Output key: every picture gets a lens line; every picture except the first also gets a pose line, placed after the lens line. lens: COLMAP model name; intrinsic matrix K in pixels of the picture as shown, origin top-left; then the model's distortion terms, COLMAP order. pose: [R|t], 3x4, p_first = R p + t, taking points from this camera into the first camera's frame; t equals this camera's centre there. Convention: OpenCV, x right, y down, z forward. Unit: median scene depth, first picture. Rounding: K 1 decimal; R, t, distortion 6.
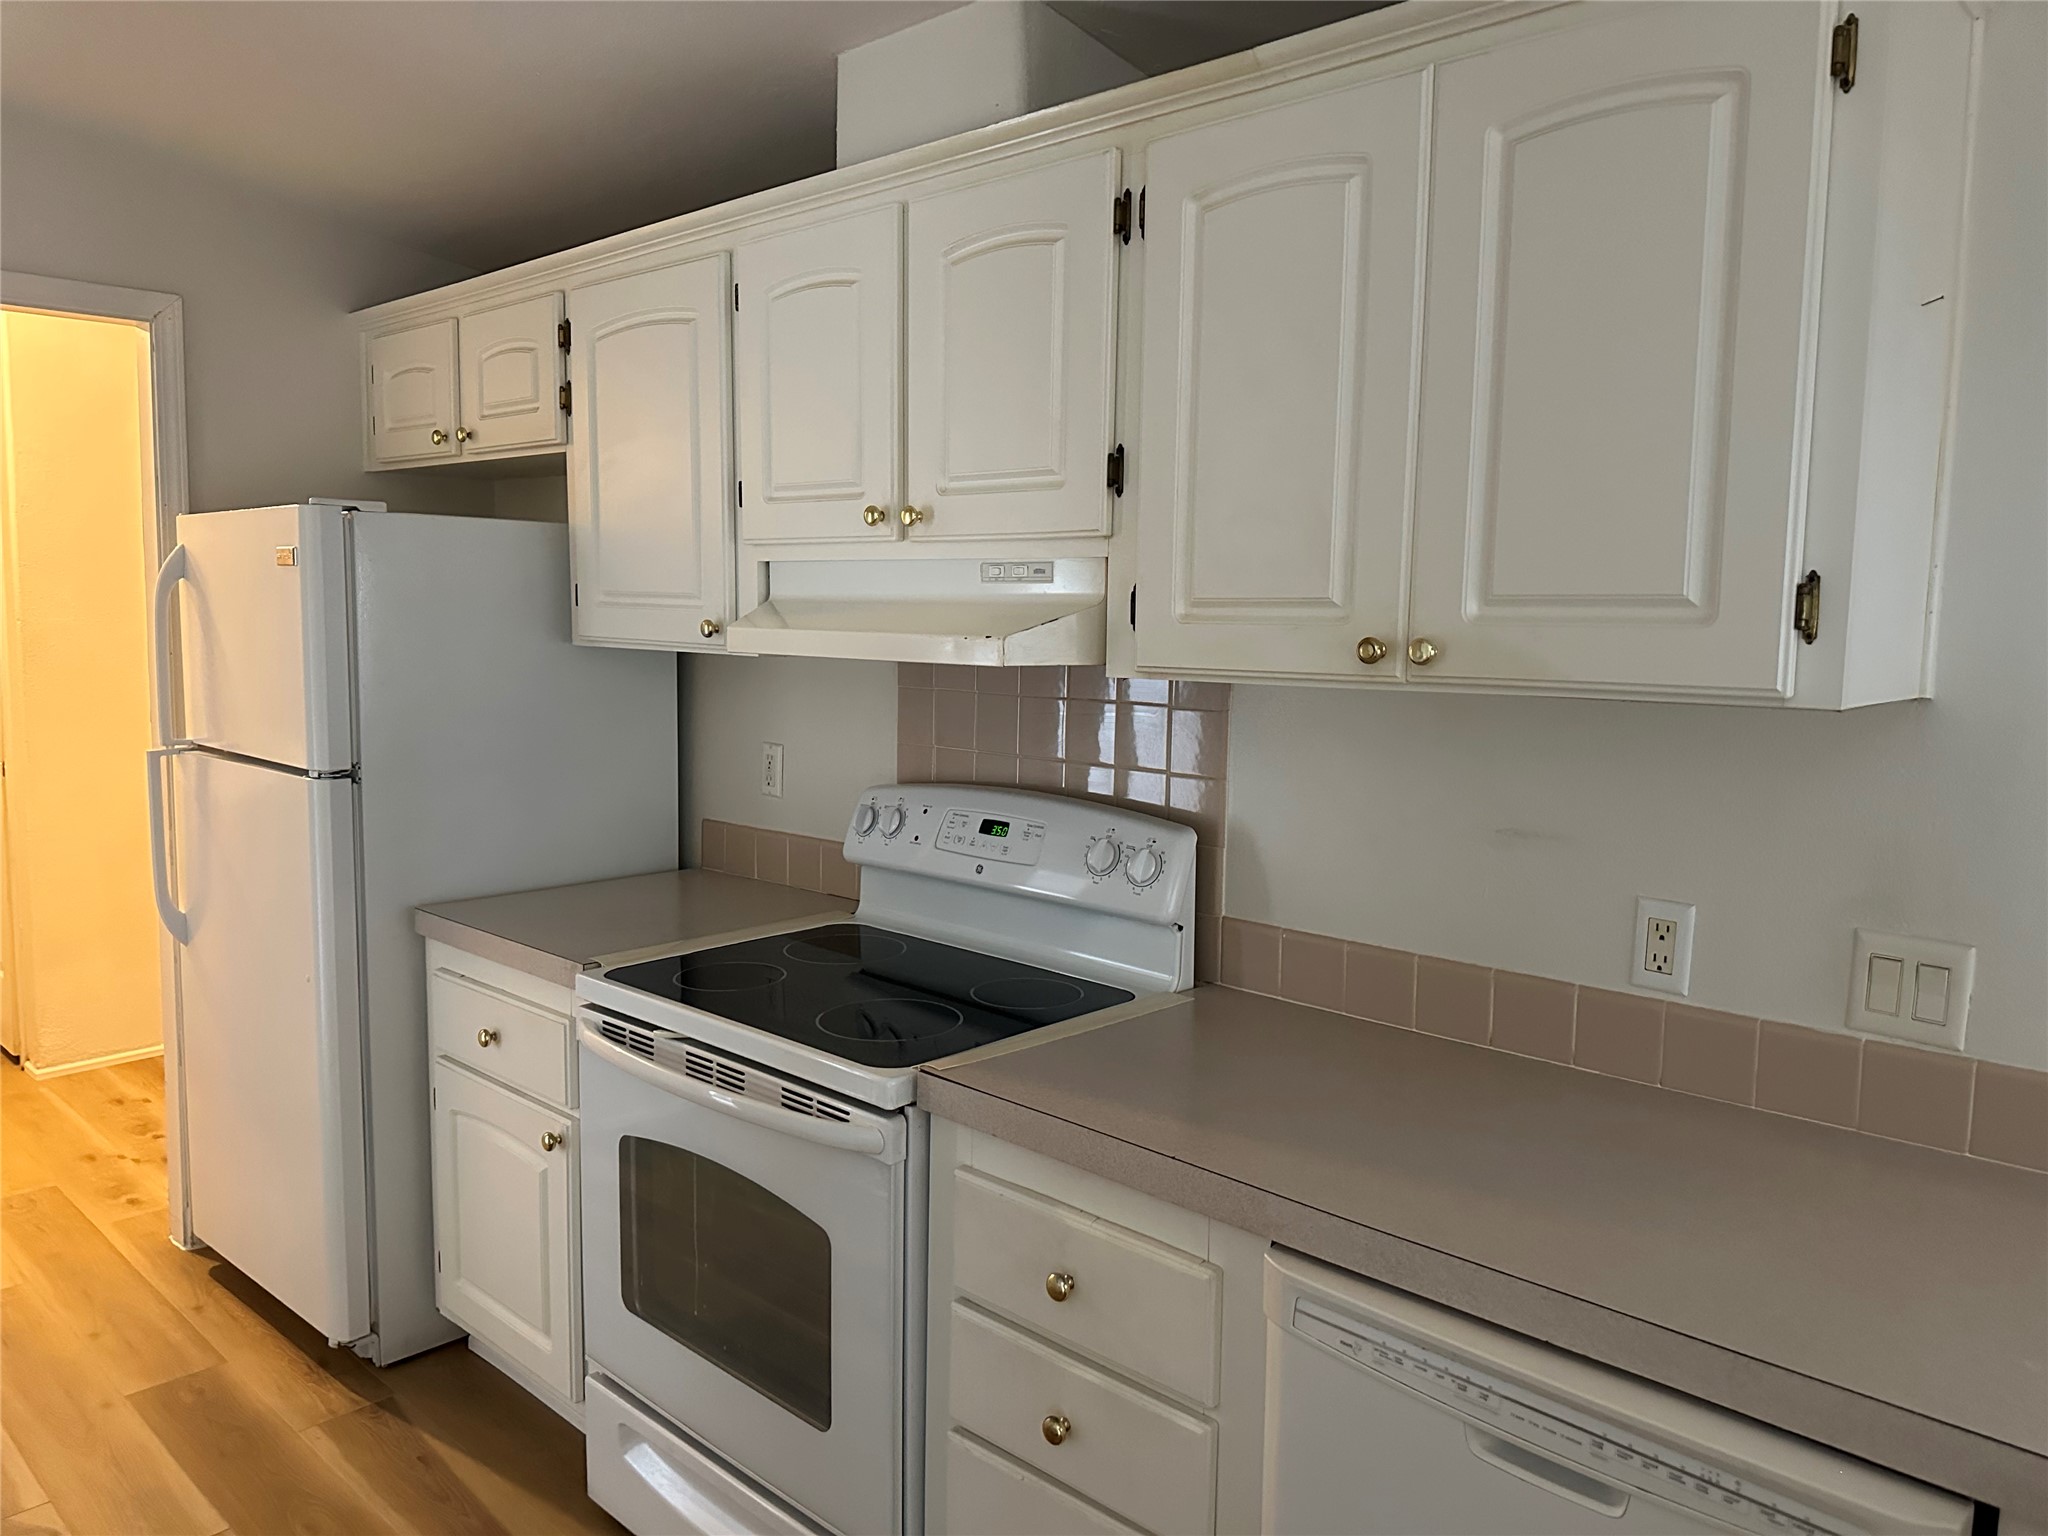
lens RADIAL K [[1424.2, 0, 1019.9], [0, 1424.2, 780.4], [0, 0, 1]] dist [0.056588, -0.075236]
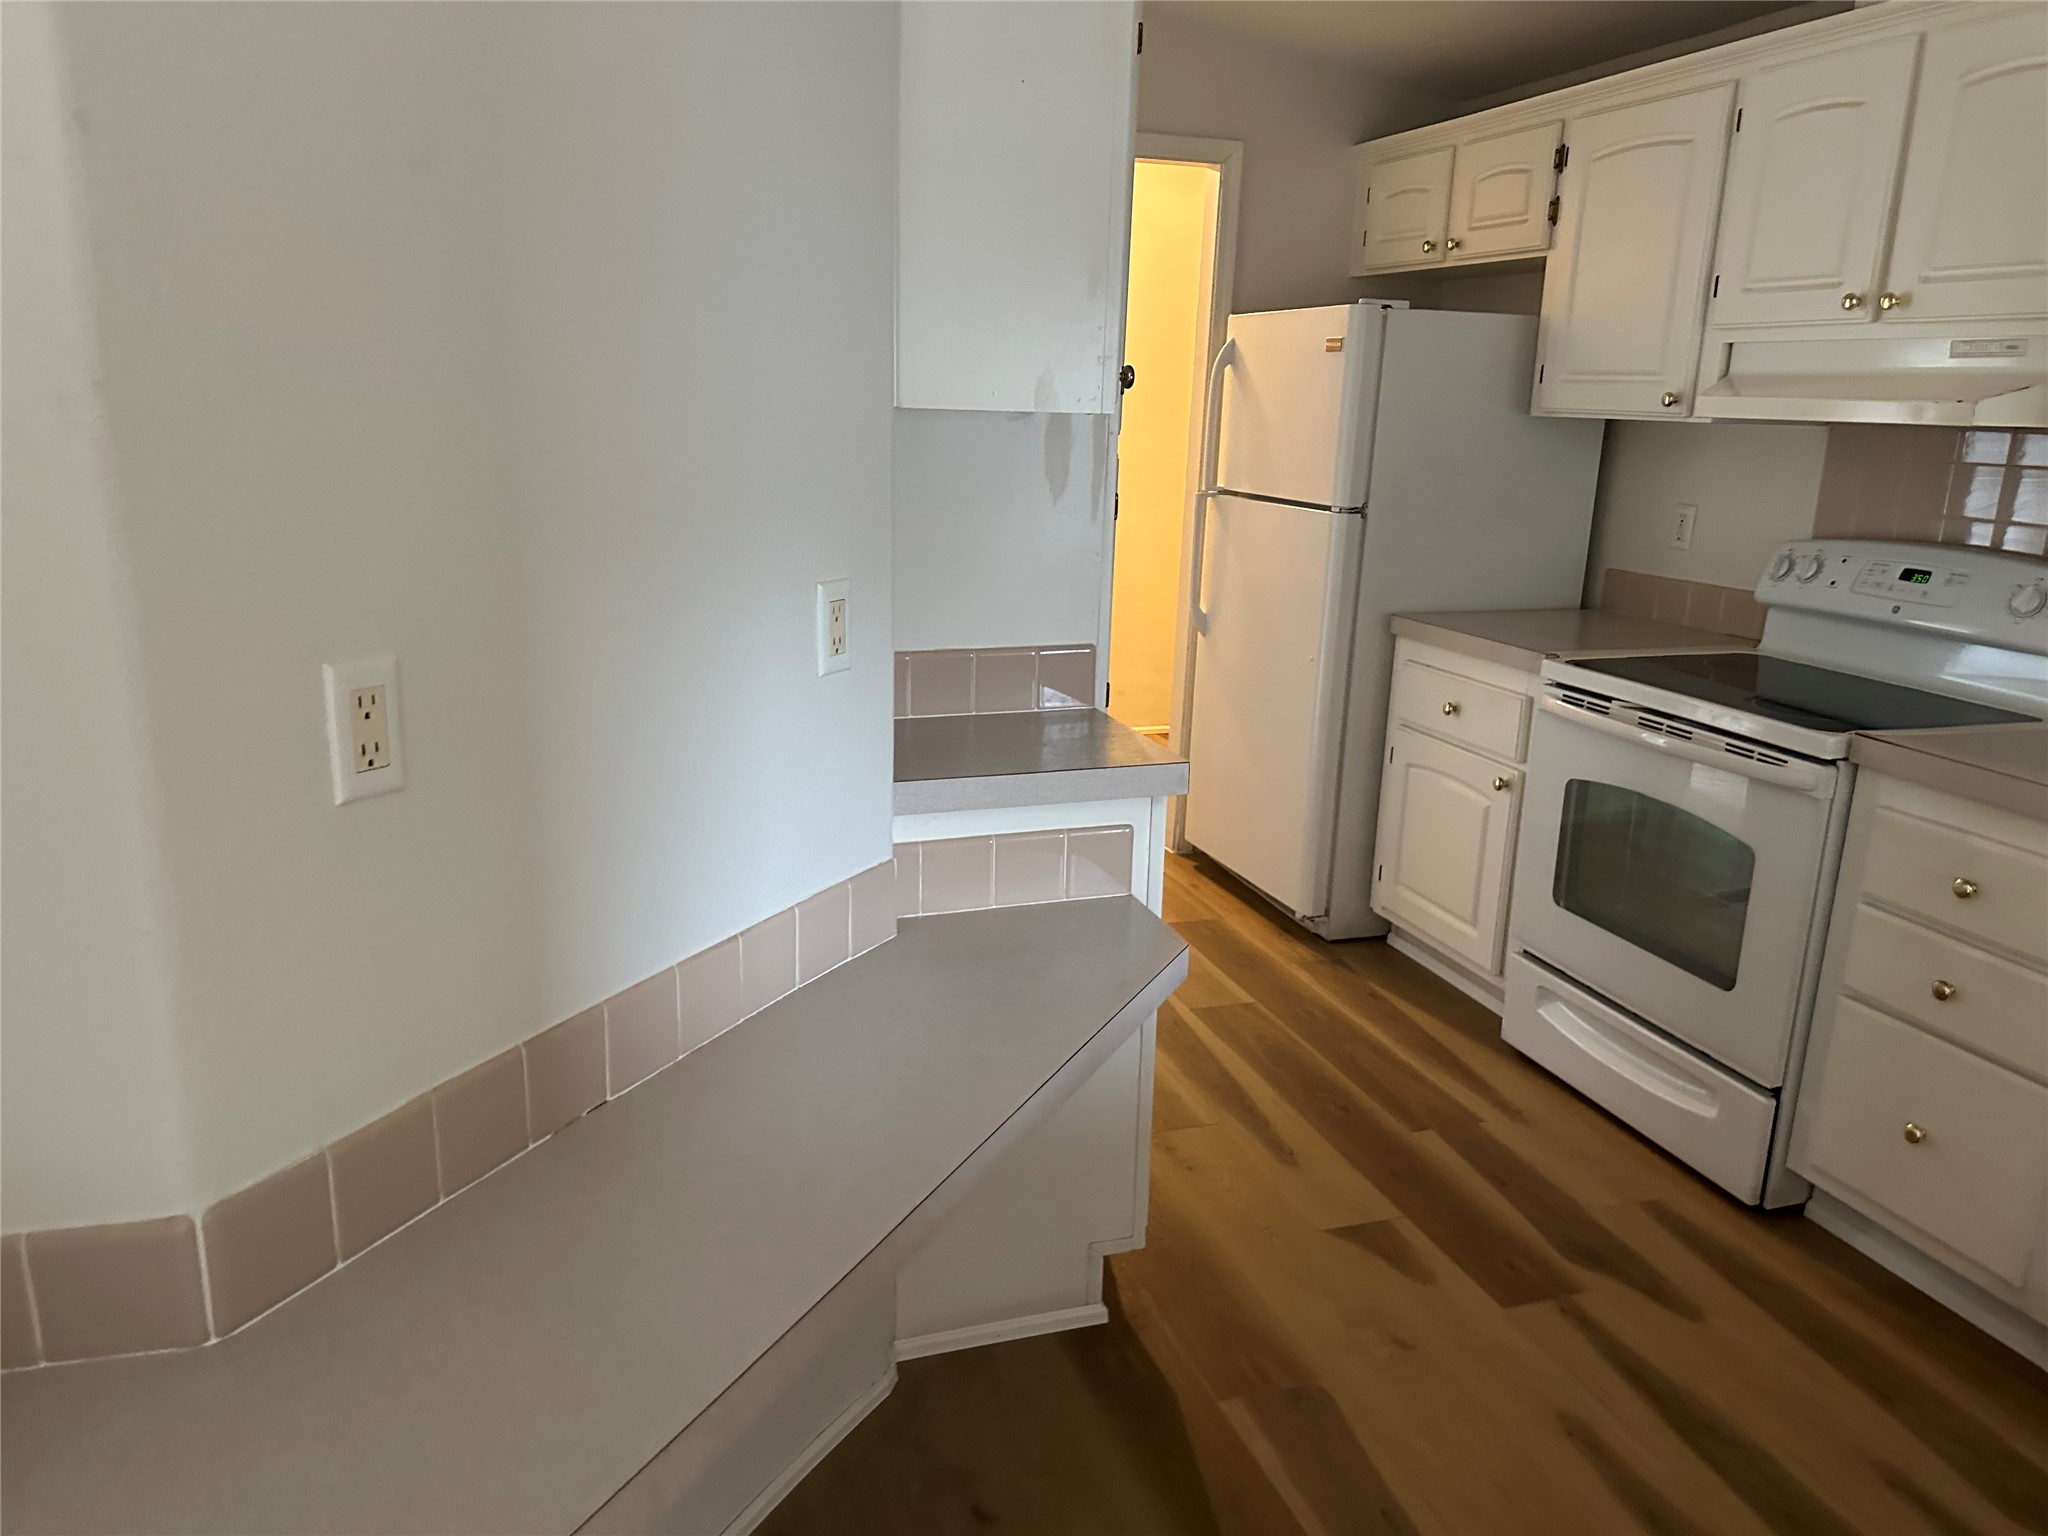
lens RADIAL K [[1424.2, 0, 1019.9], [0, 1424.2, 780.4], [0, 0, 1]] dist [0.056588, -0.075236]
pose [[0.874999, 0.132097, -0.465754, -0.083432], [-0.068948, 0.986250, 0.150189, 0.068072], [0.479190, -0.099302, 0.872076, -0.374985]]
